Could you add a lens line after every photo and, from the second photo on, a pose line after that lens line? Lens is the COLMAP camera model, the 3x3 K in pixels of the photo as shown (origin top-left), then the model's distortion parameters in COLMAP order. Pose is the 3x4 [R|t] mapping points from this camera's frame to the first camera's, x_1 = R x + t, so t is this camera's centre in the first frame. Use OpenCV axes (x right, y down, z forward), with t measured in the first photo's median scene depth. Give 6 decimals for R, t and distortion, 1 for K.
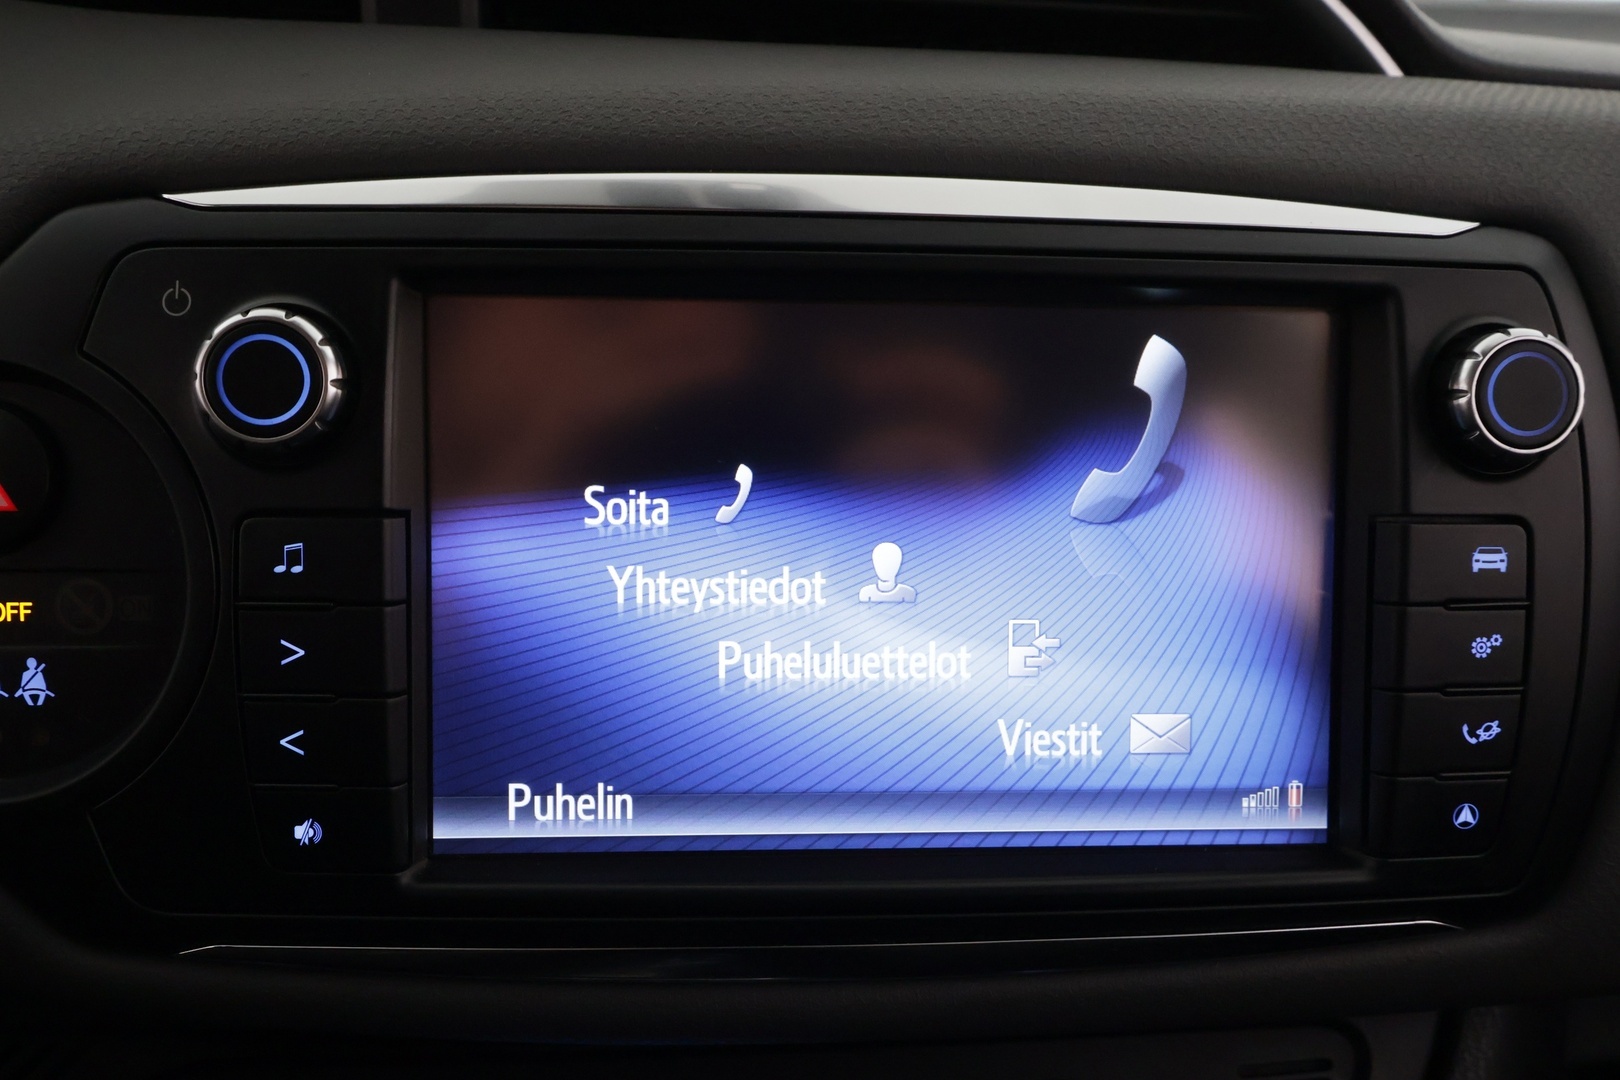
lens RADIAL K [[1281.1, 0, 800.4], [0, 1281.1, 540.9], [0, 0, 1]] dist [-0.006919, 0.006779]
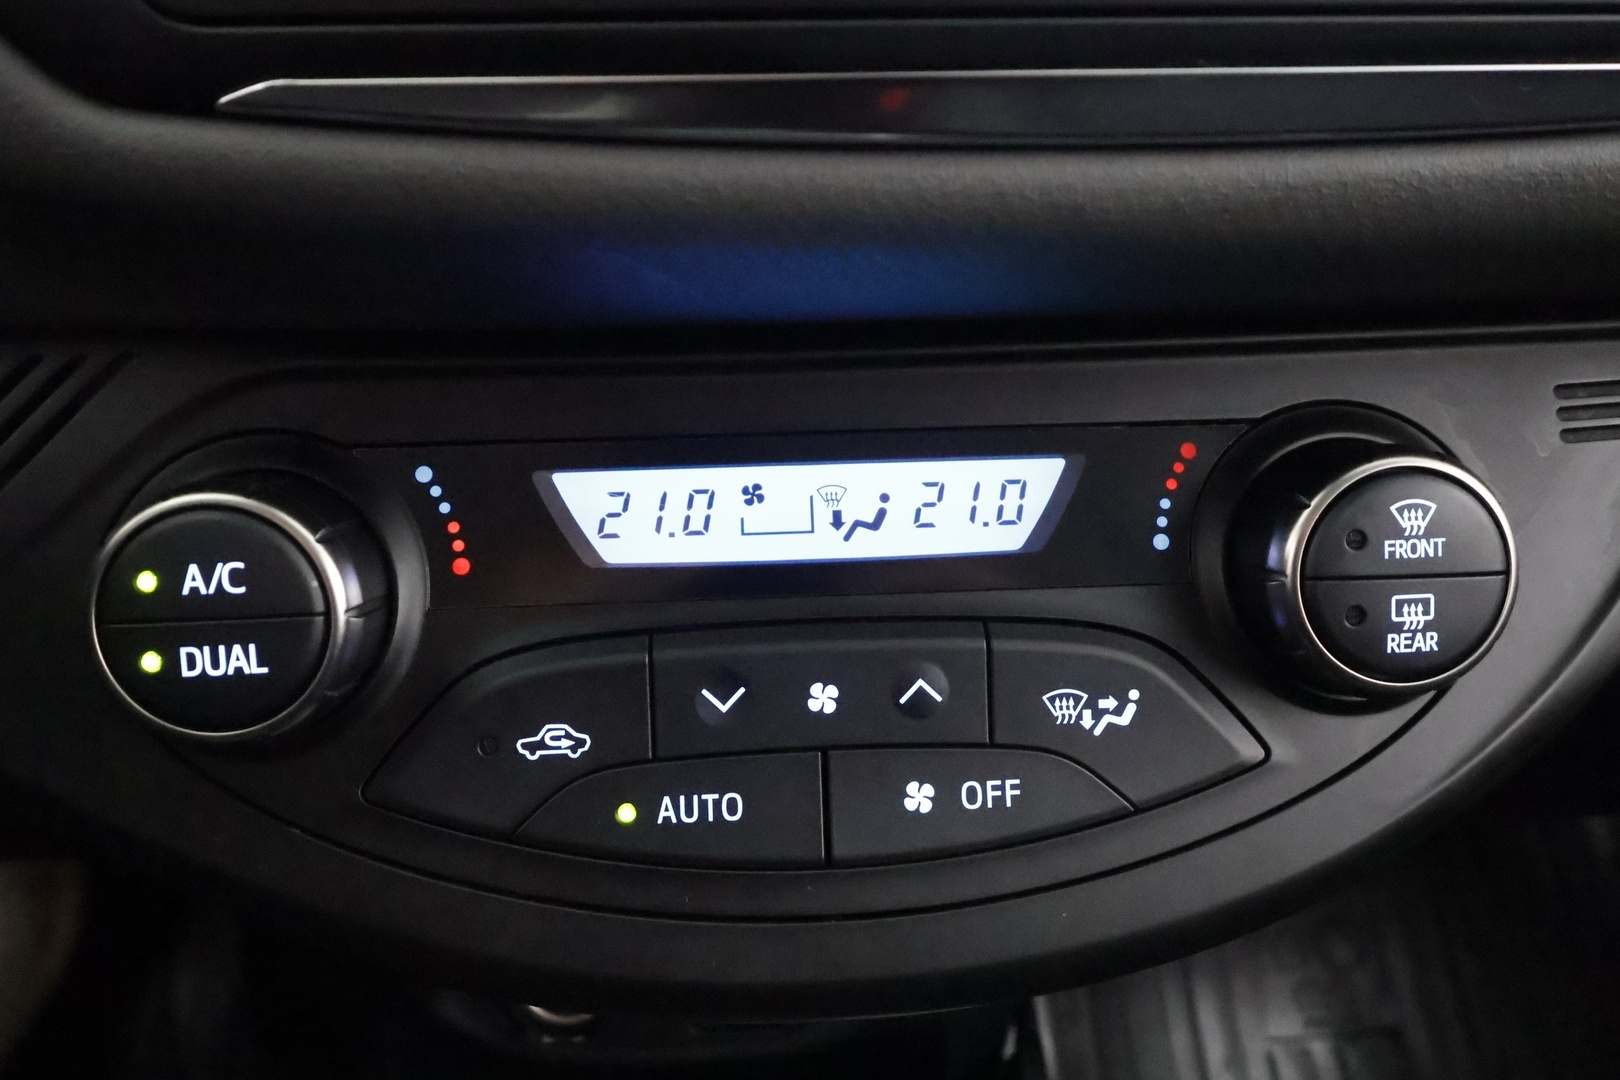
lens RADIAL K [[1281.1, 0, 810.4], [0, 1281.1, 539.4], [0, 0, 1]] dist [-0.006919, 0.006779]
pose [[0.999784, -0.016954, -0.012051, -0.151928], [0.019223, 0.974429, 0.223872, 0.402665], [0.007947, -0.224055, 0.974544, 0.245718]]
